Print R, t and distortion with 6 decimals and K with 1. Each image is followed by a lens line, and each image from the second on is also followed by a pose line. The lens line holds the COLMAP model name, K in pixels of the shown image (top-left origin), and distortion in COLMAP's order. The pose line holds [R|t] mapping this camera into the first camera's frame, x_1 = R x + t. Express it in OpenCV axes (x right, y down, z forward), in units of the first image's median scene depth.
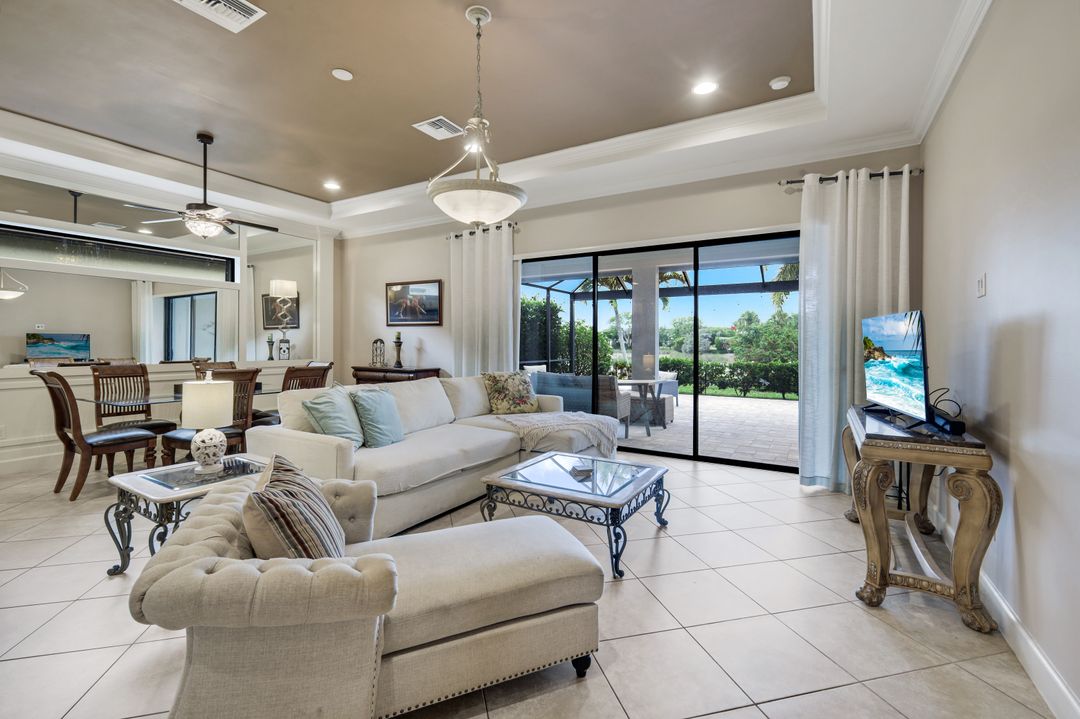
lens RADIAL K [[473.0, 0, 543.3], [0, 473.0, 344.4], [0, 0, 1]] dist [0.004718, 0.000543]
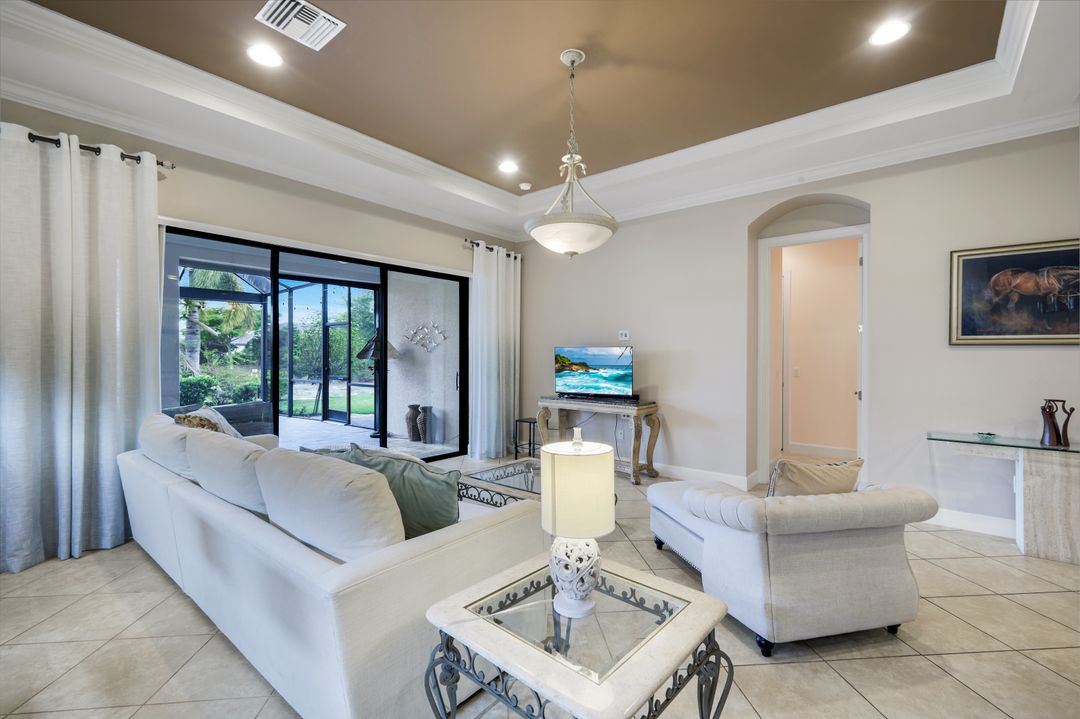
lens RADIAL K [[473.0, 0, 539.0], [0, 473.0, 355.3], [0, 0, 1]] dist [0.004718, 0.000543]
pose [[0.169786, -0.002331, 0.985478, -0.587334], [0.000505, 0.999997, 0.002278, -0.014741], [-0.985481, 0.000111, 0.169787, 0.434199]]
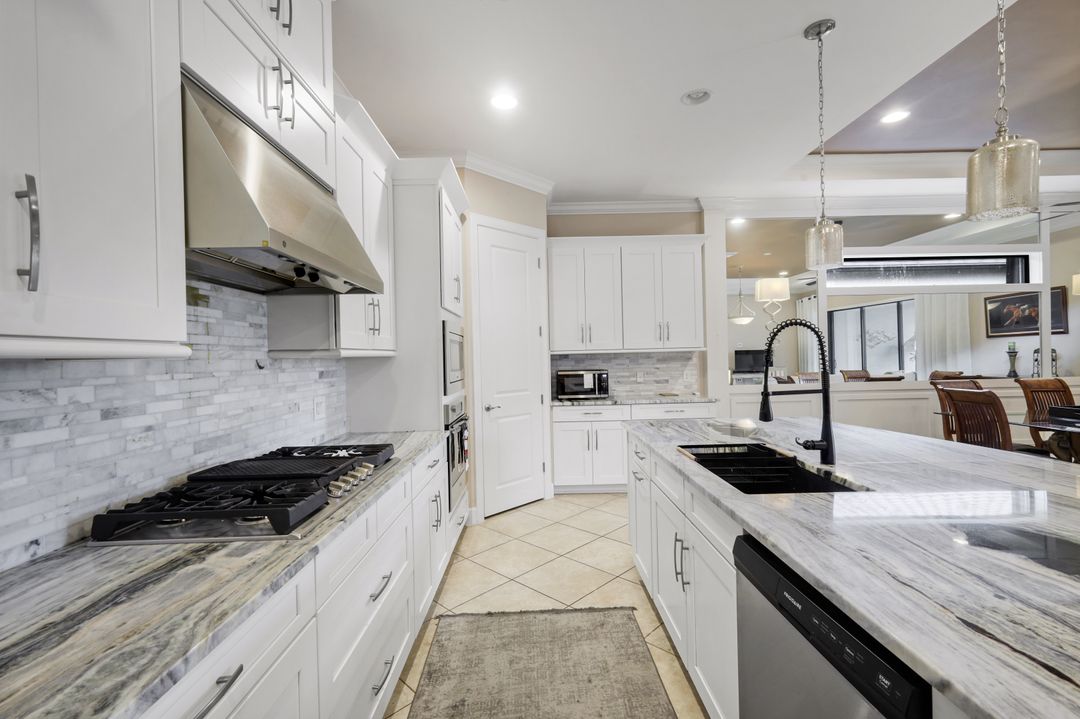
lens RADIAL K [[473.0, 0, 540.0], [0, 473.0, 357.5], [0, 0, 1]] dist [0.004718, 0.000543]
pose [[0.519734, -0.011328, -0.854253, -0.425375], [0.023018, 0.999735, 0.000747, -0.021523], [0.854018, -0.020051, 0.519857, -0.202418]]
